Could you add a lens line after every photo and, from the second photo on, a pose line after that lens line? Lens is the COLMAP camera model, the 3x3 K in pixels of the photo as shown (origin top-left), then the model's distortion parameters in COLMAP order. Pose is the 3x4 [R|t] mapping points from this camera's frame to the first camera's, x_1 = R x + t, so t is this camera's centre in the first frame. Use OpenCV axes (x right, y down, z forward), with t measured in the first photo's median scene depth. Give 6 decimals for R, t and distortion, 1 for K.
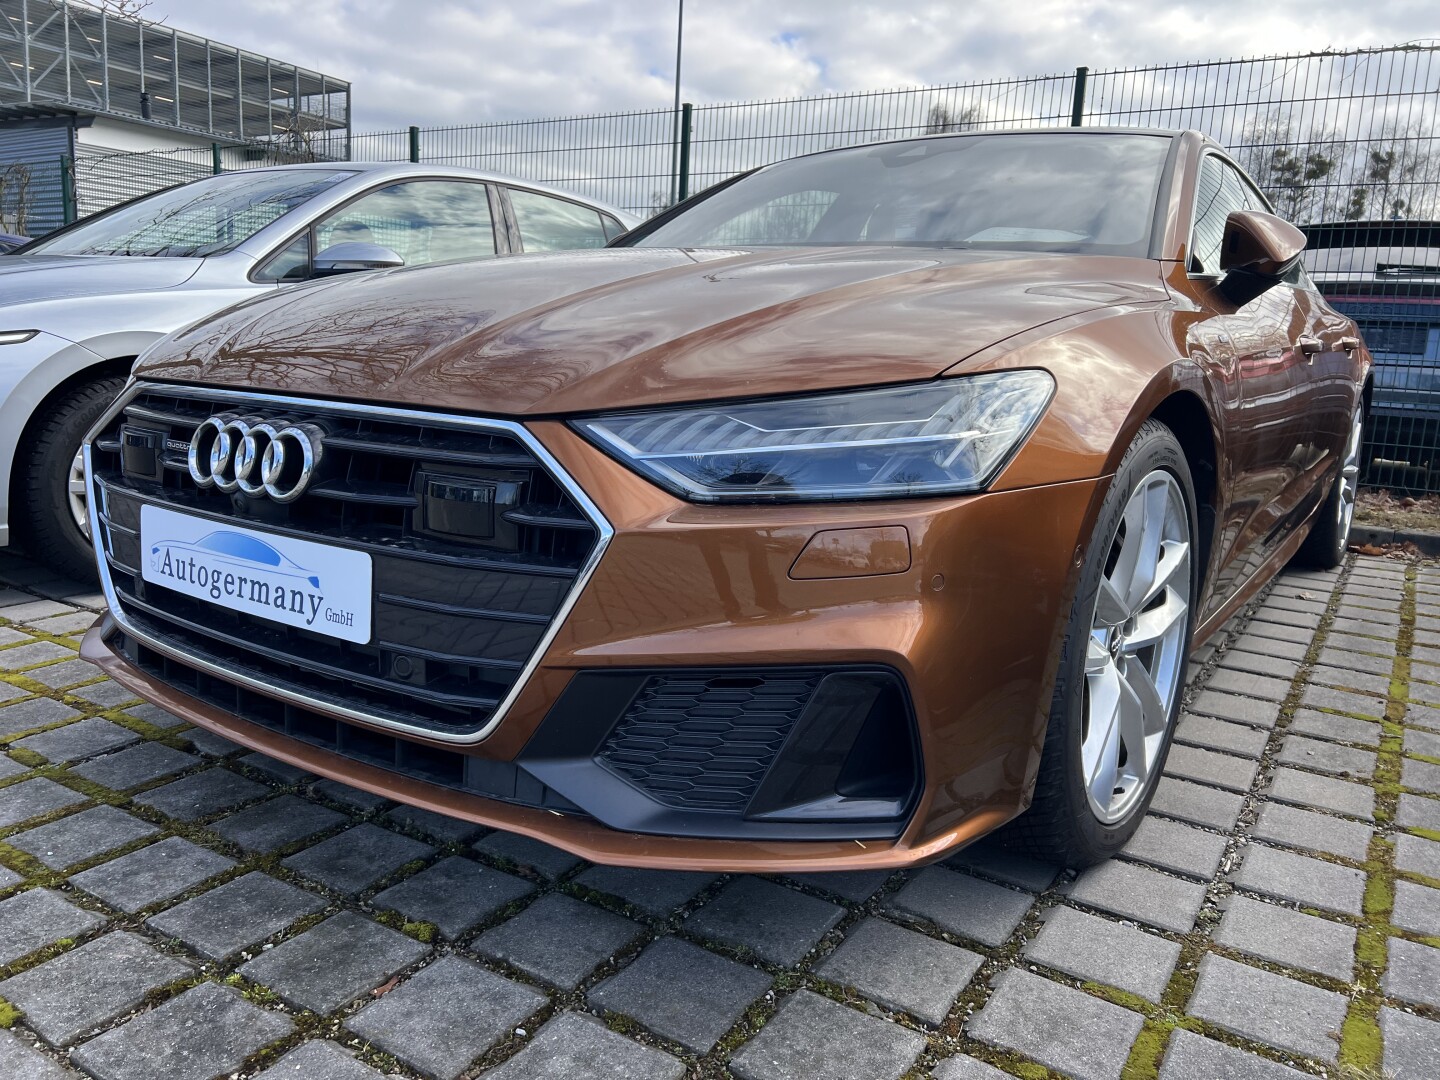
lens RADIAL K [[1109.2, 0, 720.0], [0, 1109.2, 540.0], [0, 0, 1]] dist [0.071004, -0.083876]
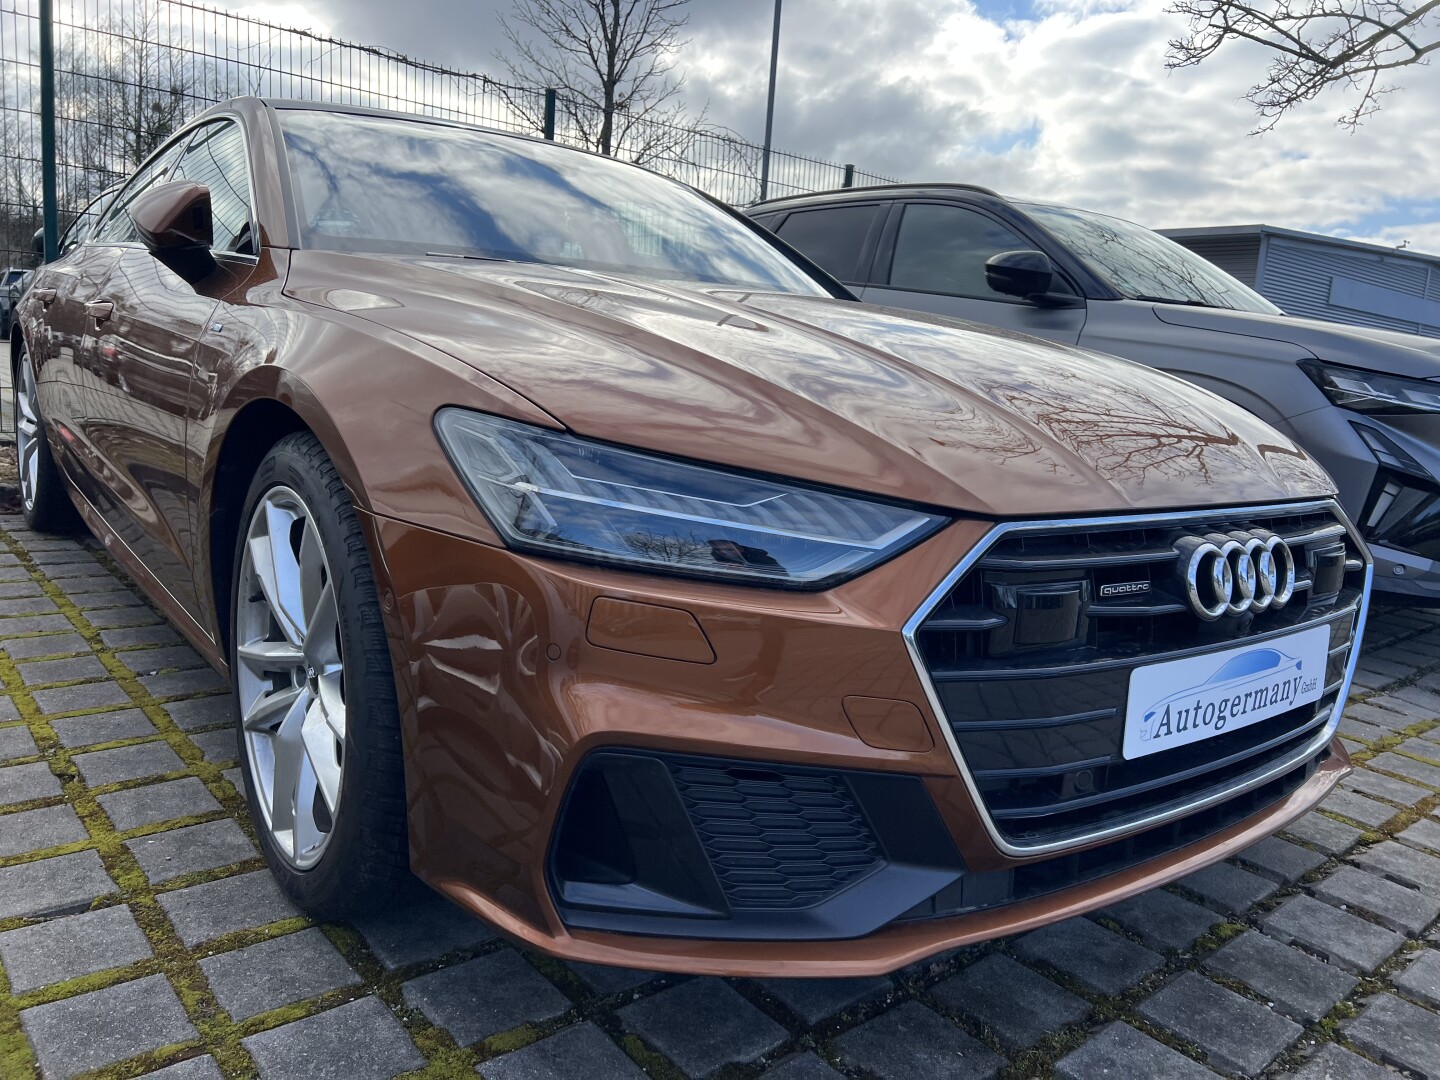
lens RADIAL K [[1118.7, 0, 716.4], [0, 1118.7, 533.5], [0, 0, 1]] dist [0.066986, -0.079304]
pose [[0.266416, -0.184681, 0.946000, -1.474840], [0.109592, 0.980911, 0.160633, -0.320050], [-0.957608, 0.060878, 0.281570, 1.151340]]
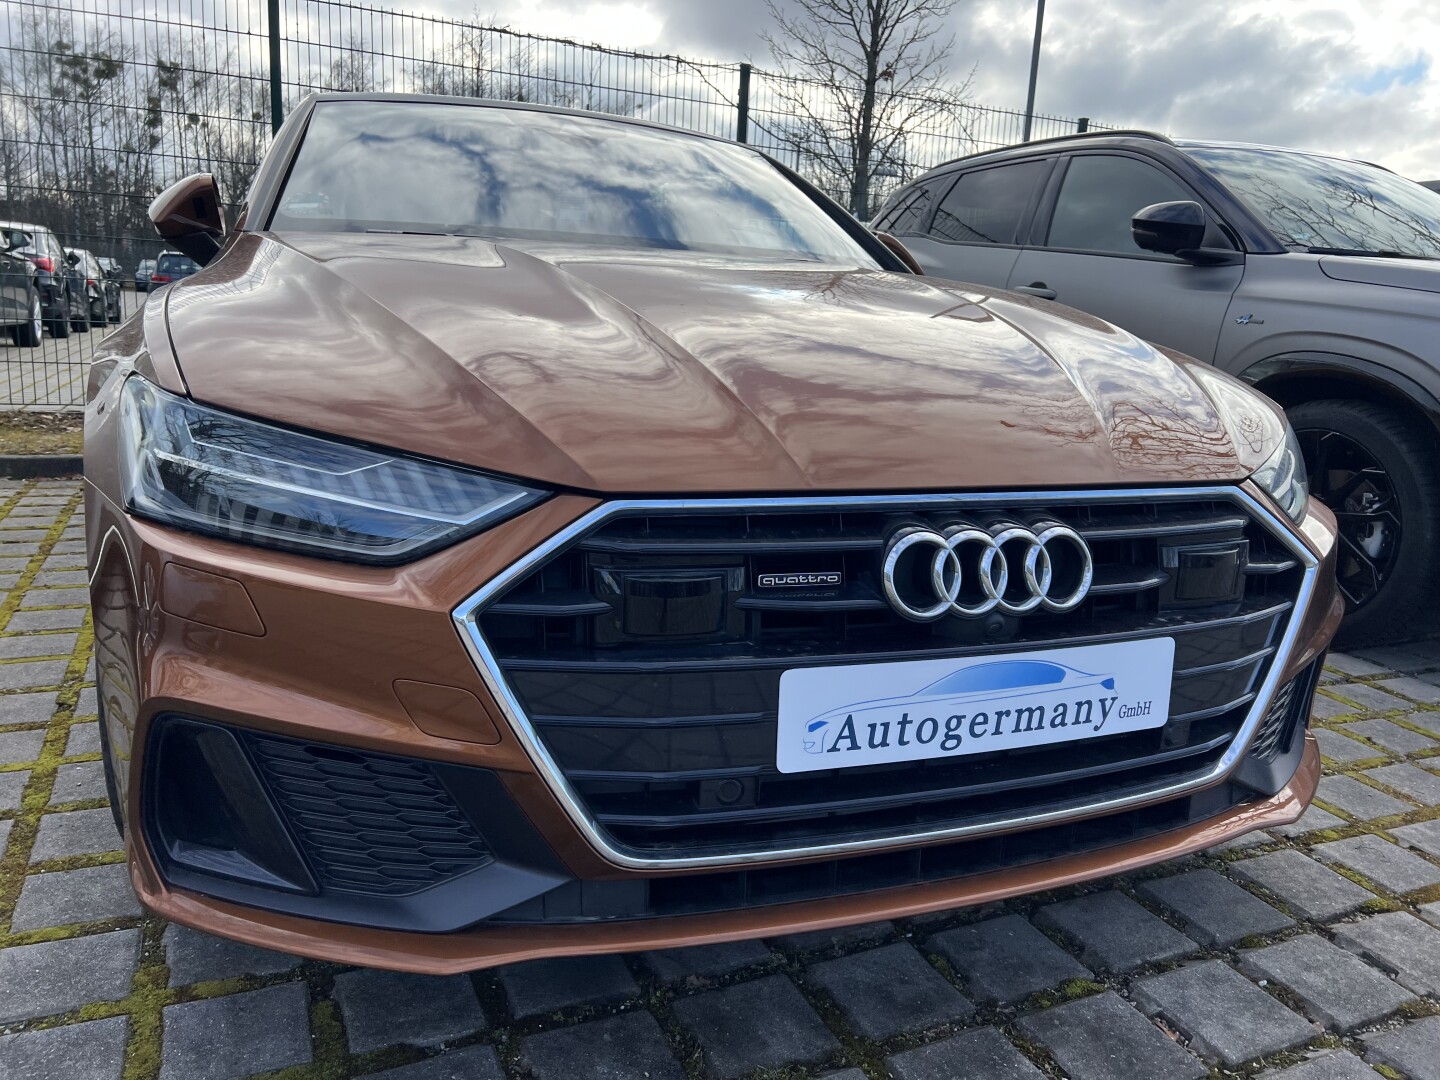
lens RADIAL K [[1109.2, 0, 720.0], [0, 1109.2, 540.0], [0, 0, 1]] dist [0.071004, -0.083876]
pose [[0.529853, -0.193569, 0.825704, -1.205425], [0.122495, 0.980863, 0.151338, -0.247042], [-0.839196, 0.020958, 0.543424, 0.708917]]
